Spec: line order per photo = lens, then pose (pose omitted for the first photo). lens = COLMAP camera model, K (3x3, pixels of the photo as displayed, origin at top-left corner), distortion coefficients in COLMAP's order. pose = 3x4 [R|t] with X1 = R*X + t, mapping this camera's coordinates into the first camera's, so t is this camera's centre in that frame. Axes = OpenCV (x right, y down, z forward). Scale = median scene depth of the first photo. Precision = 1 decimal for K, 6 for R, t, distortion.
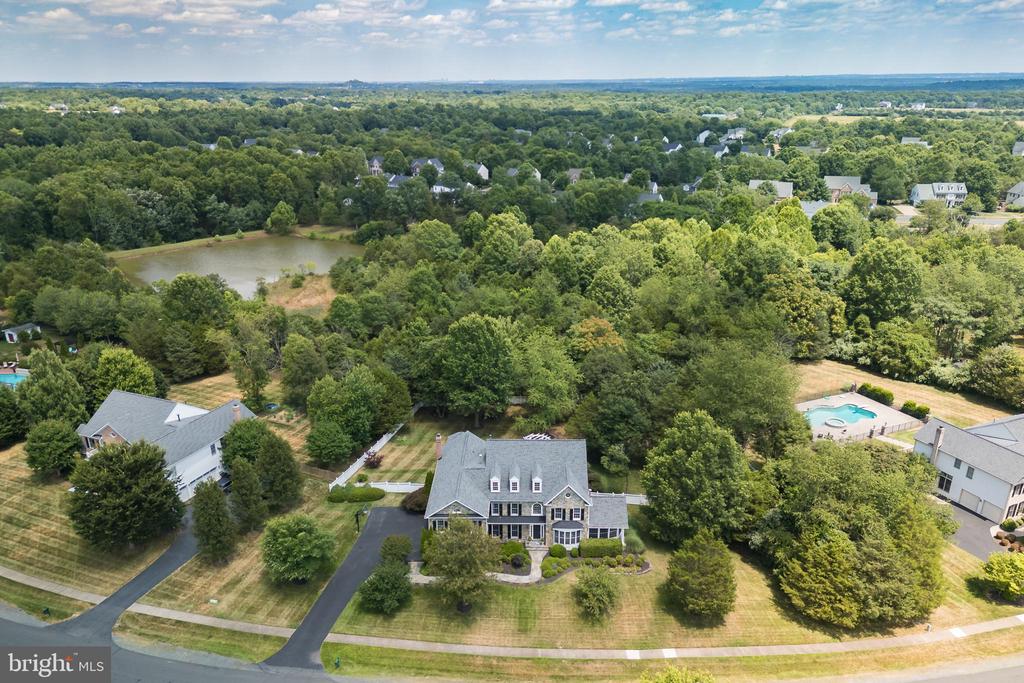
lens RADIAL K [[734.1, 0, 511.9], [0, 734.1, 358.4], [0, 0, 1]] dist [0.055675, -0.044116]
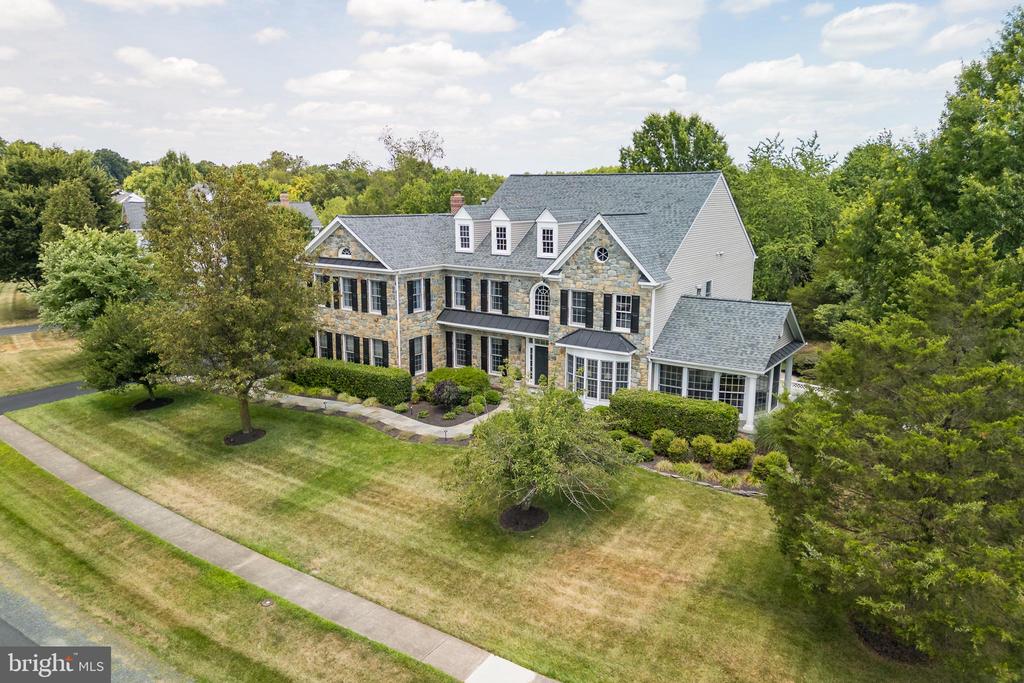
lens RADIAL K [[737.4, 0, 519.5], [0, 737.4, 344.7], [0, 0, 1]] dist [0.033603, -0.004558]
pose [[0.843019, 0.124734, -0.523221, 0.233005], [-0.201455, 0.975157, -0.092112, 0.264373], [0.498733, 0.183058, 0.847204, 0.653435]]
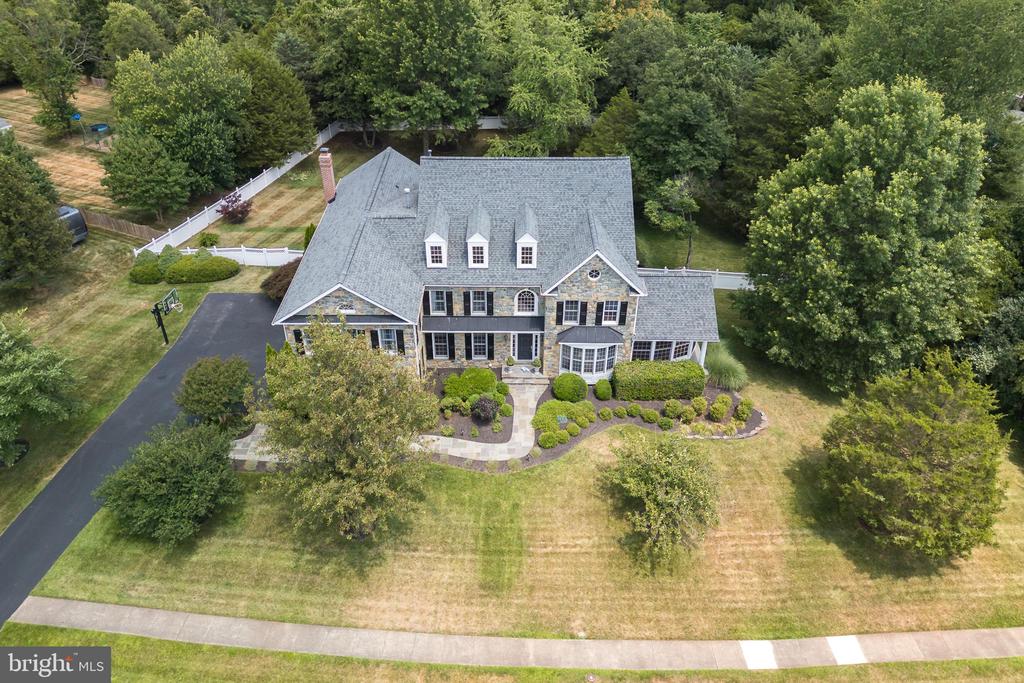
lens RADIAL K [[734.1, 0, 509.3], [0, 734.1, 291.8], [0, 0, 1]] dist [0.055675, -0.044116]
pose [[0.999845, 0.000153, 0.017599, 0.014940], [-0.003966, 0.976202, 0.216827, 0.095271], [-0.017147, -0.216863, 0.976051, 0.536170]]
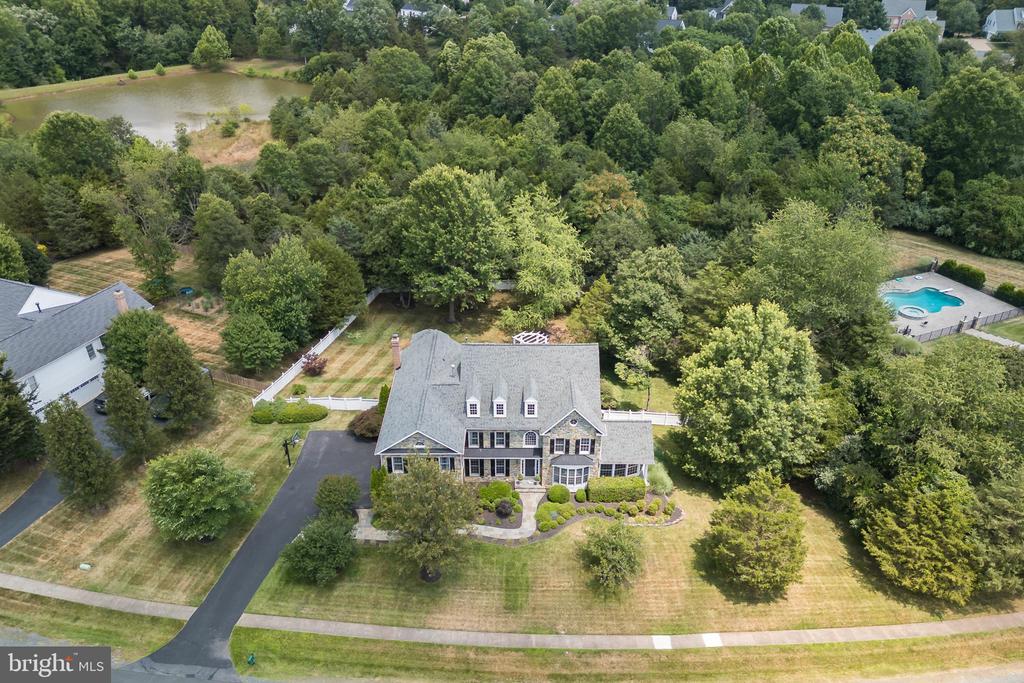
lens RADIAL K [[783.5, 0, 512.0], [0, 783.5, 402.8], [0, 0, 1]] dist [0.068570, -0.056230]
pose [[0.999874, -0.001625, 0.015761, 0.003481], [-0.001768, 0.977067, 0.212923, 0.003928], [-0.015746, -0.212924, 0.976942, 0.244904]]
